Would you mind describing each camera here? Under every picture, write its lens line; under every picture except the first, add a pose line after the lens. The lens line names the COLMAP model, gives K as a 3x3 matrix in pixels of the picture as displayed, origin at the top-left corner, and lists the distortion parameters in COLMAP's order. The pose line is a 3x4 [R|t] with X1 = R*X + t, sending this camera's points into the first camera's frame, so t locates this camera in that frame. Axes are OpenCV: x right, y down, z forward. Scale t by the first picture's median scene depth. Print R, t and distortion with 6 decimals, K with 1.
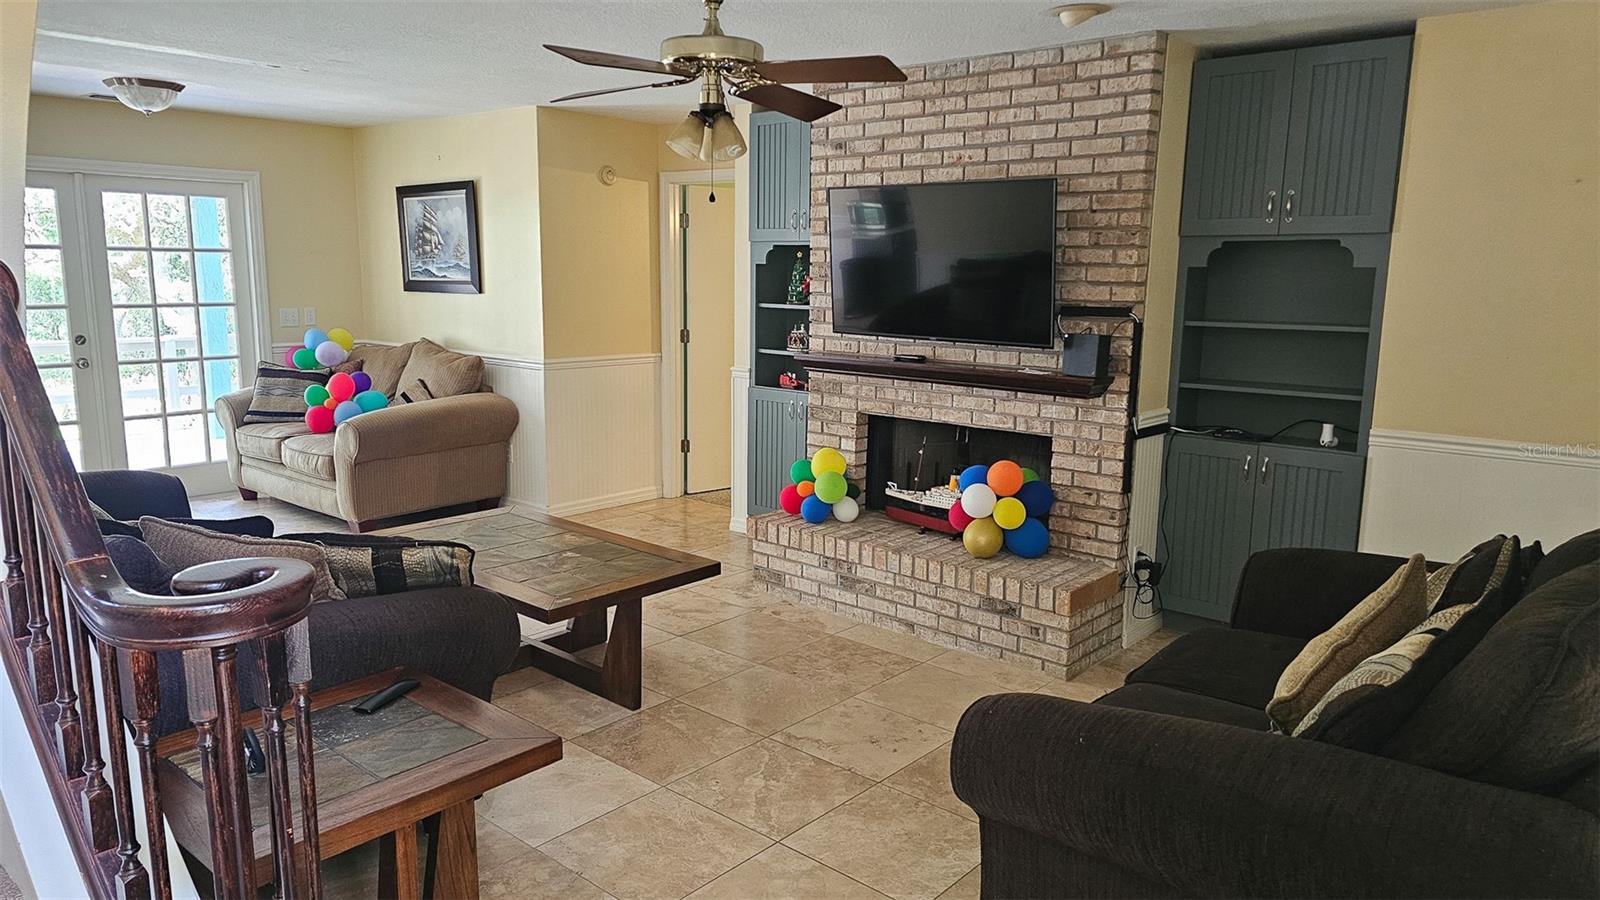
lens RADIAL K [[1057.6, 0, 783.2], [0, 1057.6, 448.1], [0, 0, 1]] dist [0.055450, -0.049806]
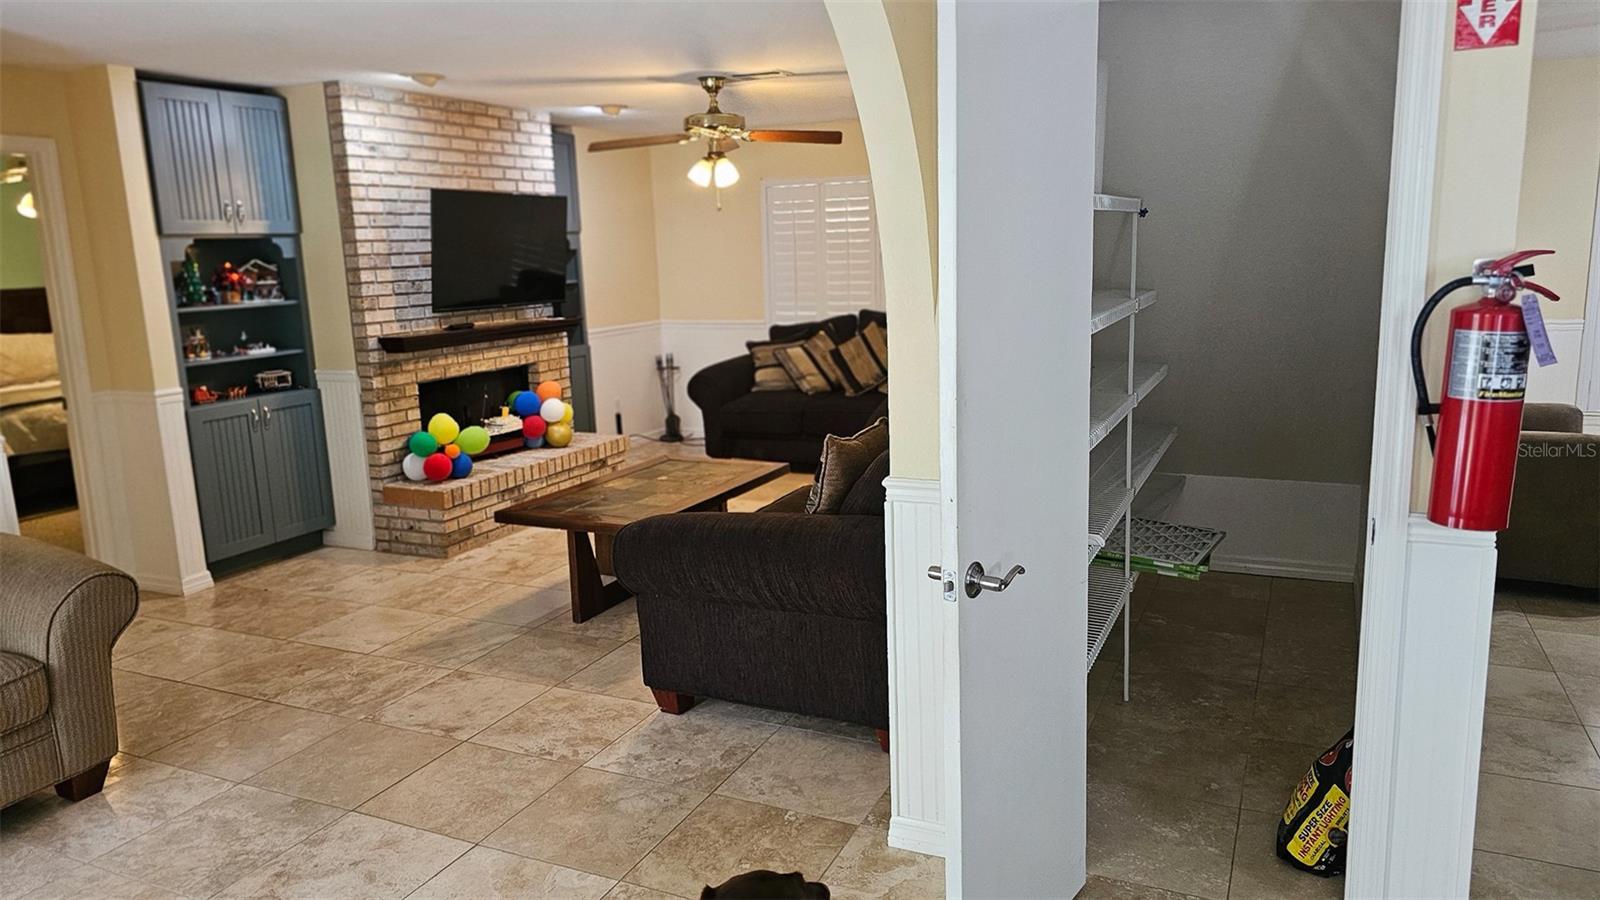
lens RADIAL K [[1074.9, 0, 801.2], [0, 1074.9, 434.3], [0, 0, 1]] dist [0.063082, -0.059120]
pose [[-0.289393, -0.168956, 0.942181, -1.302814], [0.193350, 0.953692, 0.230408, -0.192236], [-0.937479, 0.248849, -0.243324, 1.023086]]
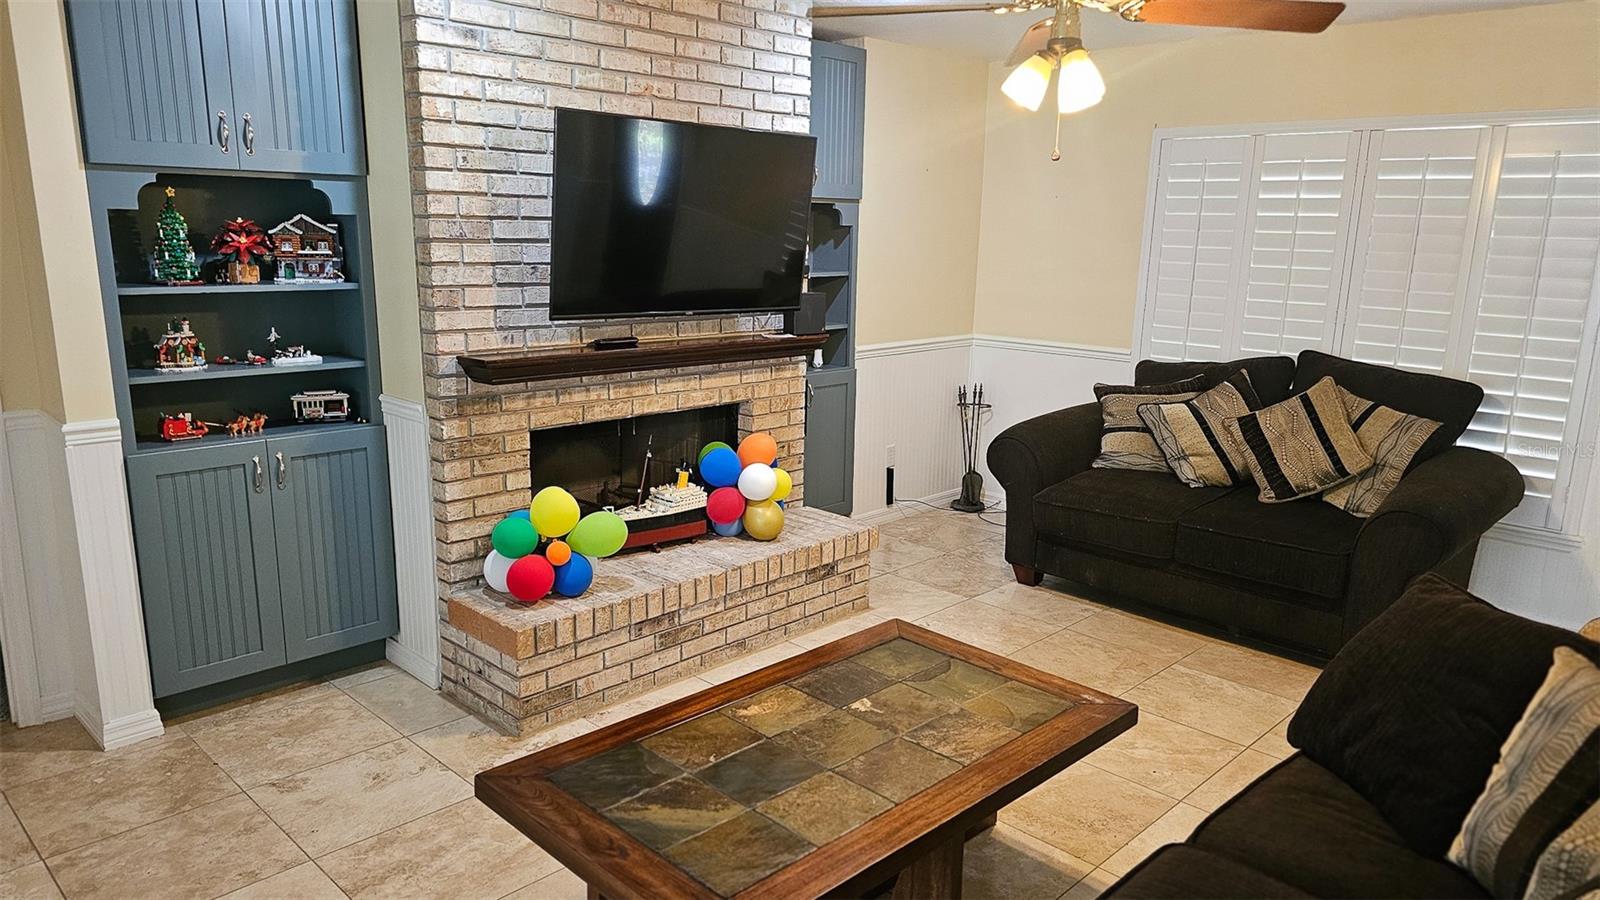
lens RADIAL K [[1067.4, 0, 800.8], [0, 1067.4, 455.9], [0, 0, 1]] dist [0.056487, -0.003486]
pose [[0.044531, -0.223466, 0.973694, -0.696725], [0.152362, 0.964778, 0.214452, -0.161386], [-0.987321, 0.138804, 0.077011, 0.864948]]
